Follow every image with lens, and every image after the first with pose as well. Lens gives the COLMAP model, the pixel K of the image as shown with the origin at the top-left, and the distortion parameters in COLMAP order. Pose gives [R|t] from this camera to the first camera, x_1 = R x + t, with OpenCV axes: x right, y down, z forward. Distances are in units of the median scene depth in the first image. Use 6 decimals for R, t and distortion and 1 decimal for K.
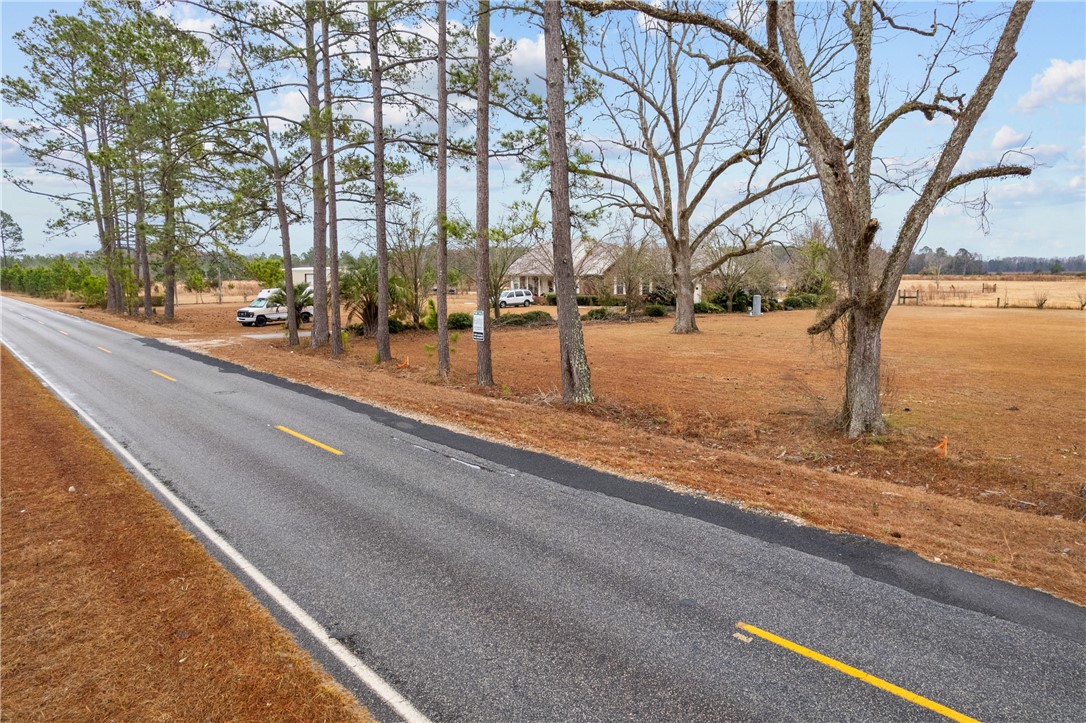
lens RADIAL K [[701.6, 0, 548.5], [0, 701.6, 355.1], [0, 0, 1]] dist [-0.066443, 0.060266]
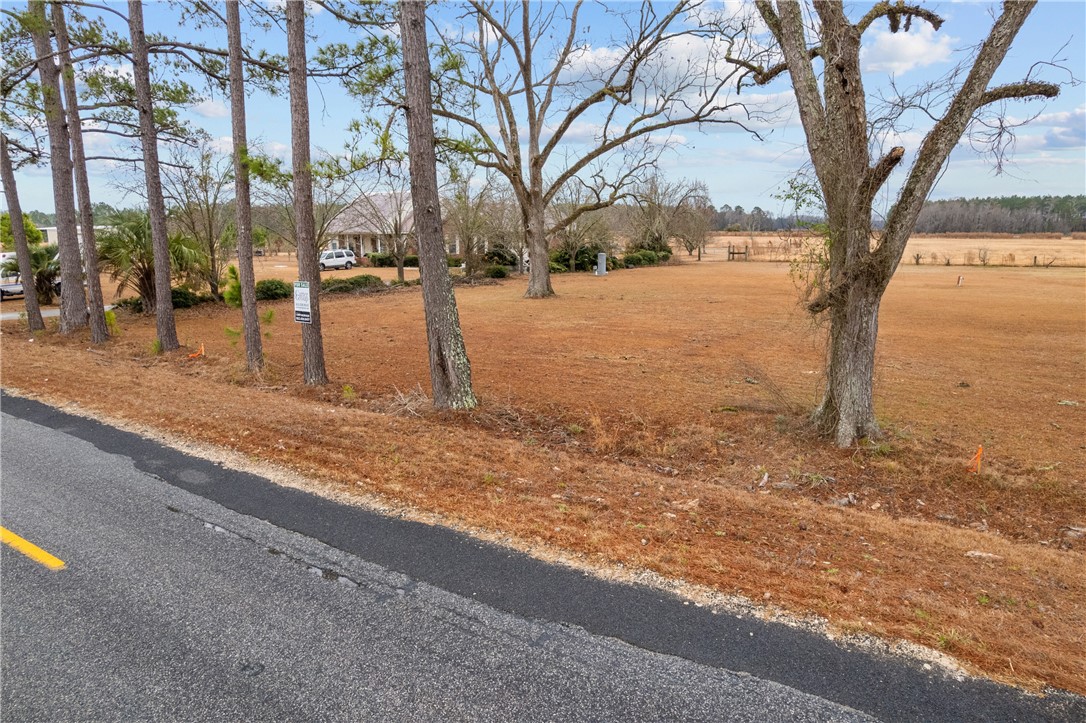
lens RADIAL K [[701.6, 0, 548.5], [0, 701.6, 355.1], [0, 0, 1]] dist [-0.066443, 0.060266]
pose [[0.967471, -0.046460, 0.248680, -0.023269], [0.031788, 0.997526, 0.062696, -0.016228], [-0.250978, -0.052752, 0.966554, 0.158057]]
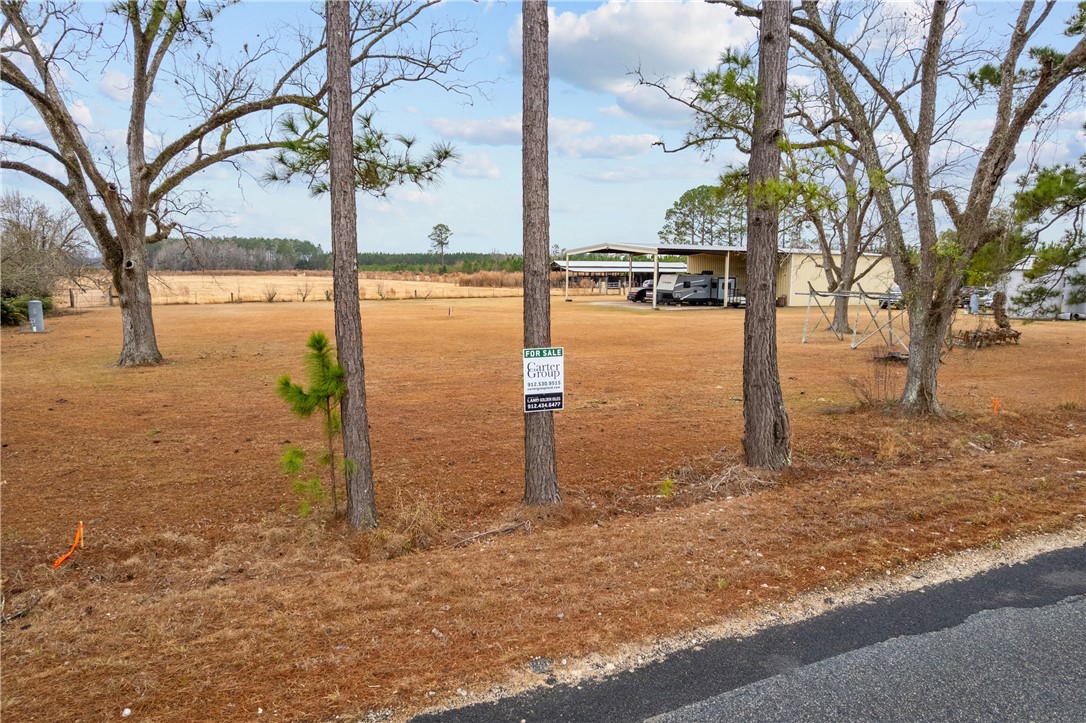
lens RADIAL K [[704.0, 0, 552.3], [0, 704.0, 362.8], [0, 0, 1]] dist [-0.000625, 0.000786]
pose [[0.279223, -0.127334, 0.951746, -0.361030], [0.112440, 0.988686, 0.099289, -0.065490], [-0.953620, 0.079290, 0.290381, 0.557717]]
